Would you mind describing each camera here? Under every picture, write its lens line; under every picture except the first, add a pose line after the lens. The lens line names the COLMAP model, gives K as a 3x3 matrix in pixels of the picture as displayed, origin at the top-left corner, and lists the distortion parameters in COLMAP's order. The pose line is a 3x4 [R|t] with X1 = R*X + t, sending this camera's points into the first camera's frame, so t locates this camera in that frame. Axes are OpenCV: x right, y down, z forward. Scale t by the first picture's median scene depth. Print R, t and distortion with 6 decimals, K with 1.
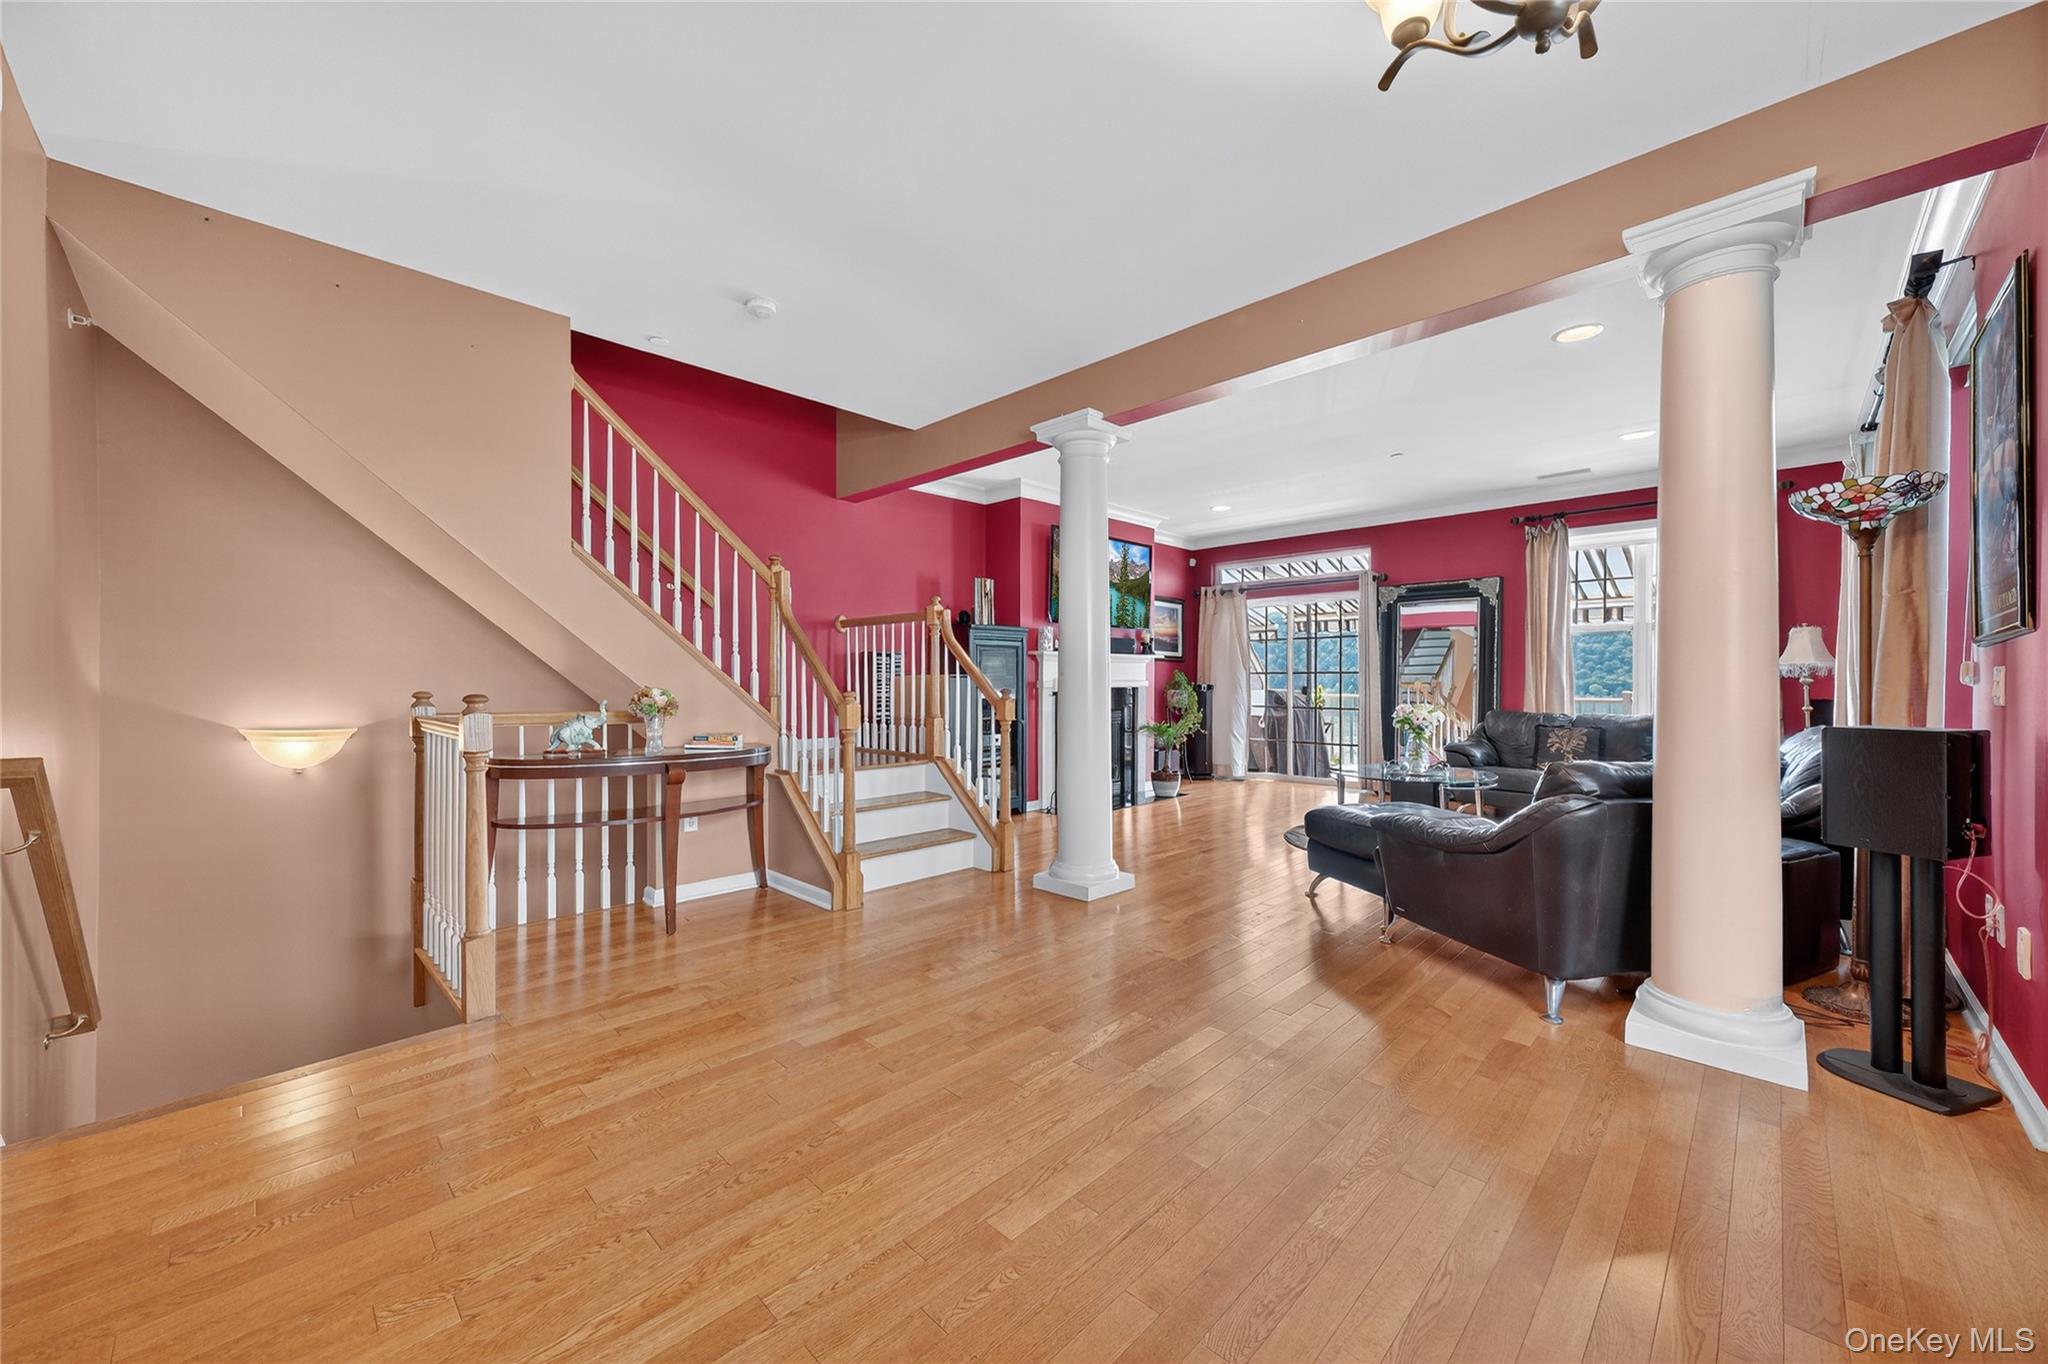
lens RADIAL K [[758.6, 0, 1029.7], [0, 758.6, 686.3], [0, 0, 1]] dist [0.005978, -0.000006]
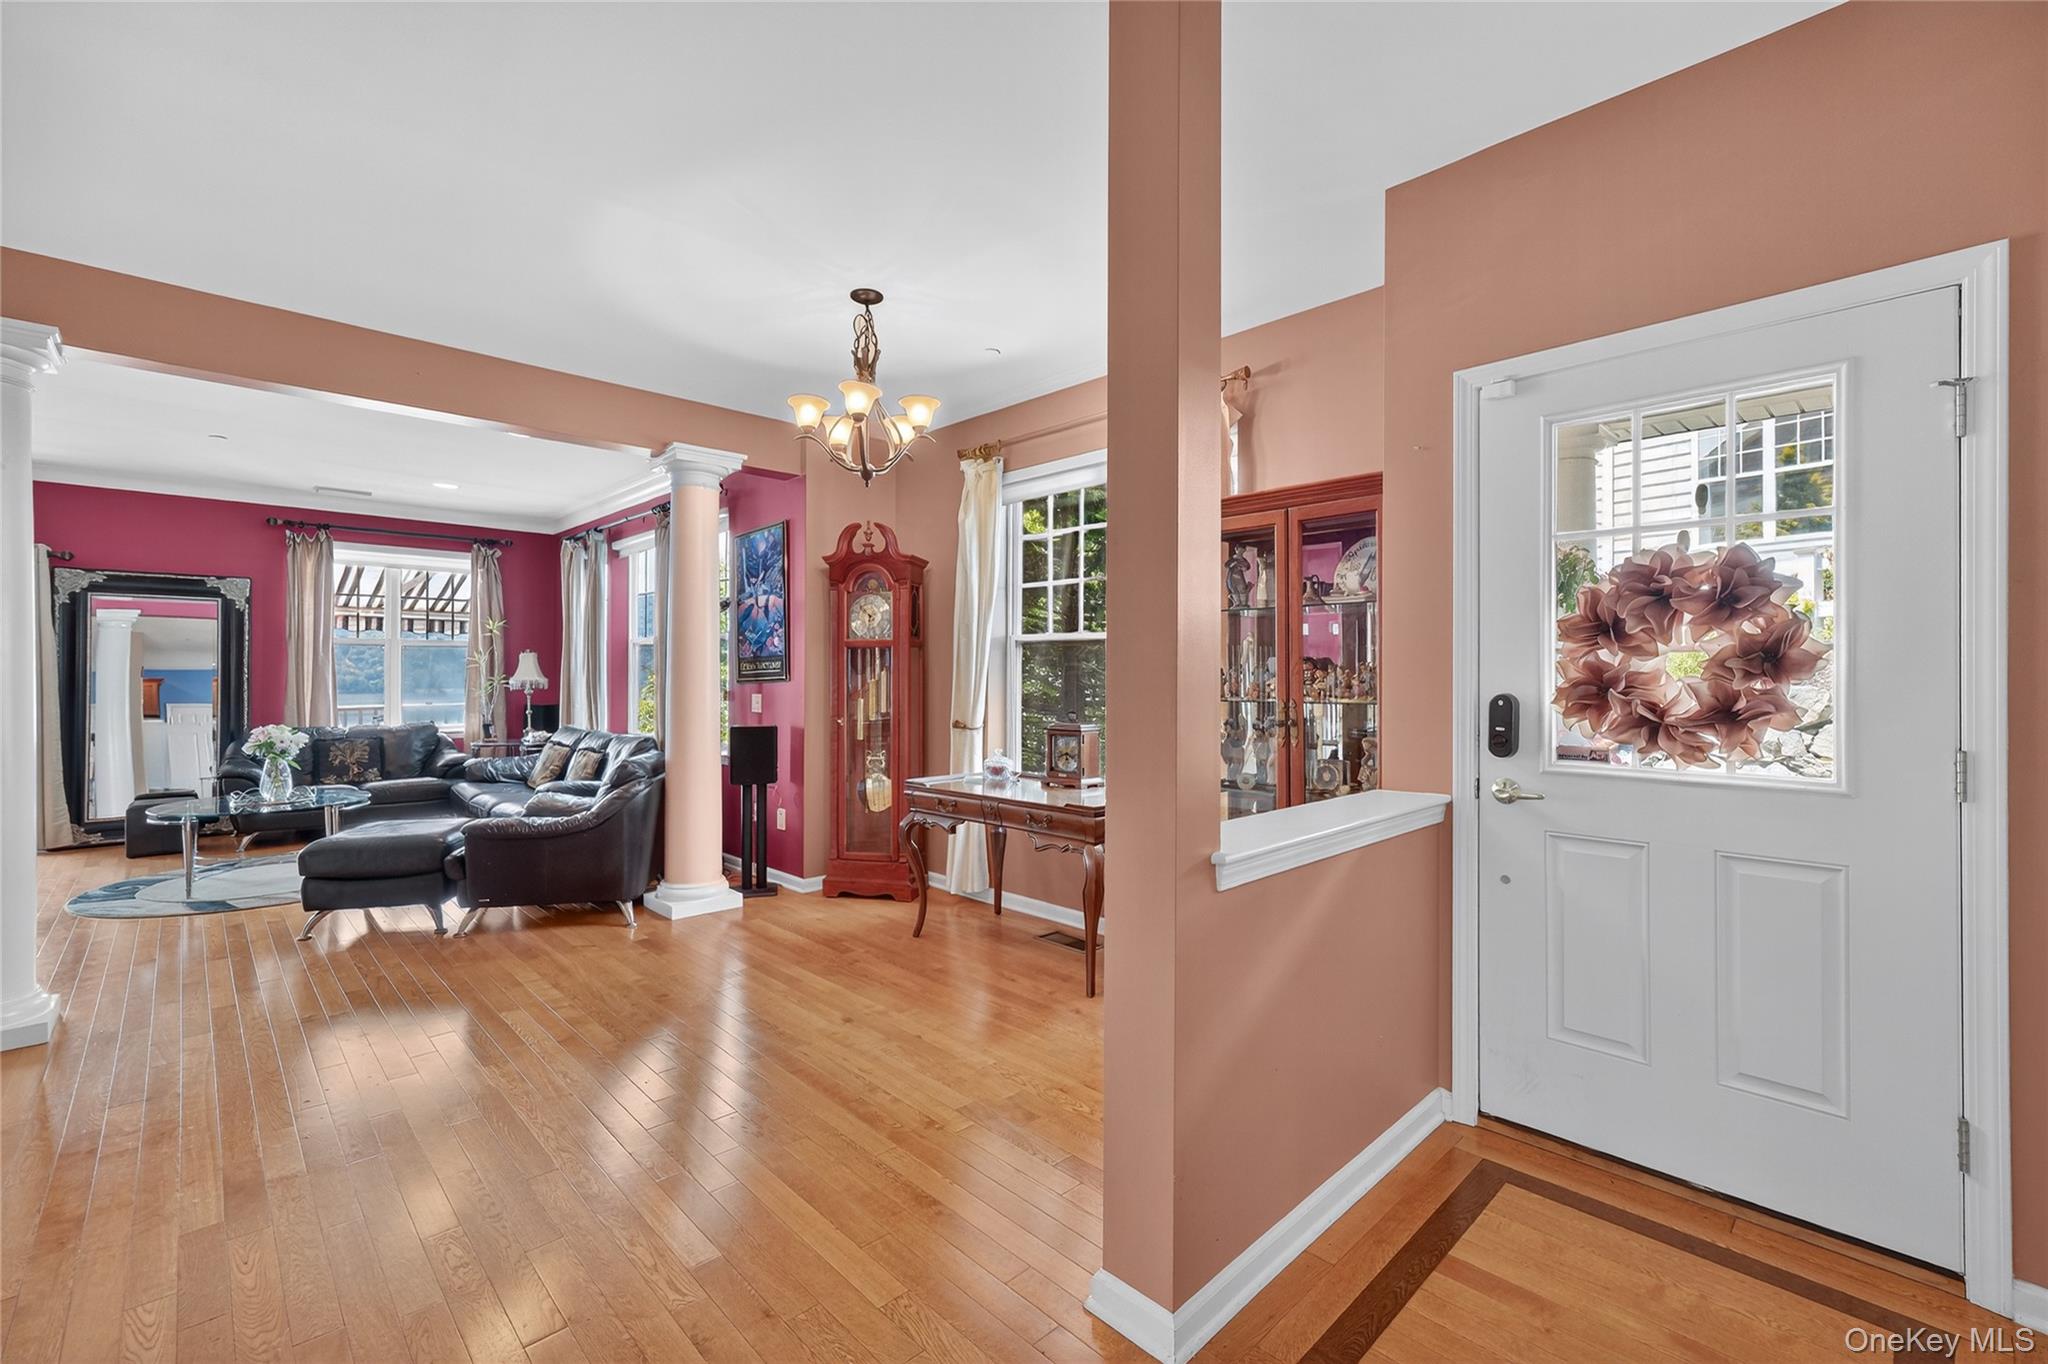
lens RADIAL K [[863.9, 0, 1044.4], [0, 863.9, 658.9], [0, 0, 1]] dist [0.001048, 0.000319]
pose [[0.010112, 0.017404, 0.999797, -0.401238], [0.006202, 0.999828, -0.017467, -0.025825], [-0.999930, 0.006377, 0.010002, 0.050799]]
